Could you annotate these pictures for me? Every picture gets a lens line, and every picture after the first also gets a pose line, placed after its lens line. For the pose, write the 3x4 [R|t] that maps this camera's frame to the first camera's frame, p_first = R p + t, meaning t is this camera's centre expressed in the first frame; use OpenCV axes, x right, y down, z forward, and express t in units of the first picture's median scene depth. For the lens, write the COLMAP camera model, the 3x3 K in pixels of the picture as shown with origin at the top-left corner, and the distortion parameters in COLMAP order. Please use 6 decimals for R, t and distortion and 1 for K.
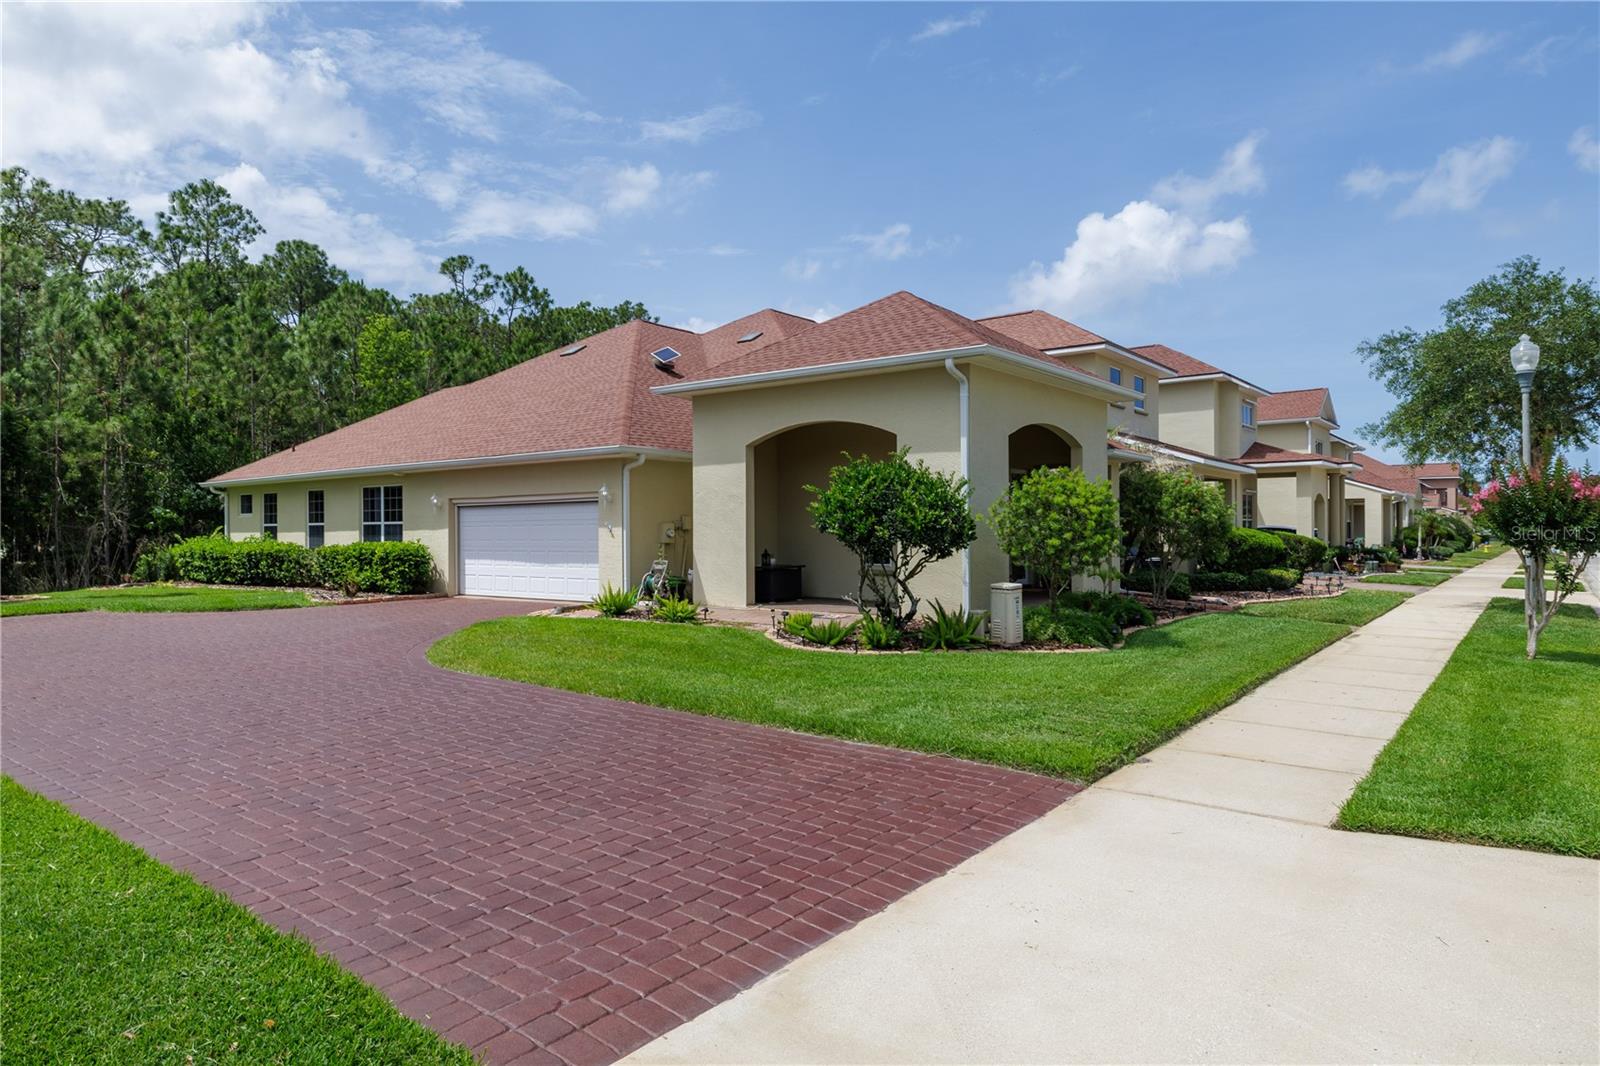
lens RADIAL K [[1000.0, 0, 795.9], [0, 1000.0, 537.0], [0, 0, 1]] dist [-0.009273, -0.000825]
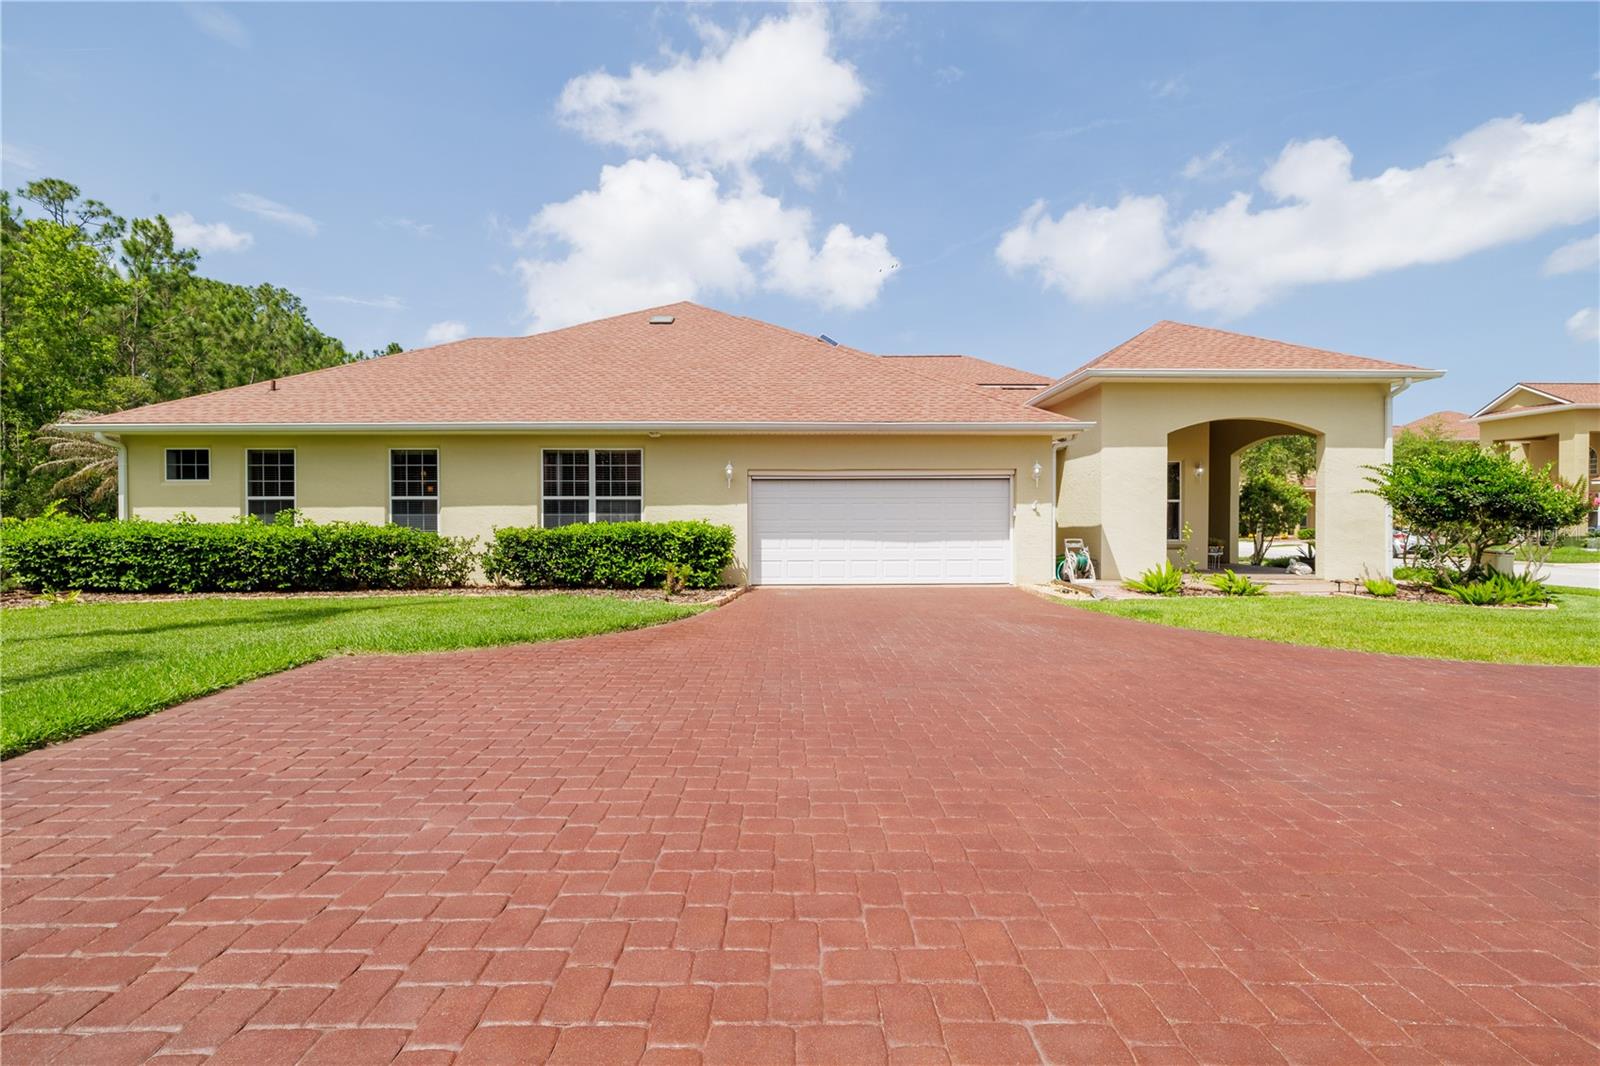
lens RADIAL K [[687.7, 0, 799.8], [0, 687.7, 525.5], [0, 0, 1]] dist [0.005244, -0.000019]
pose [[0.791699, -0.003459, 0.610902, -0.505760], [-0.000916, 0.999976, 0.006850, 0.003462], [-0.610911, -0.005983, 0.791677, 0.404476]]
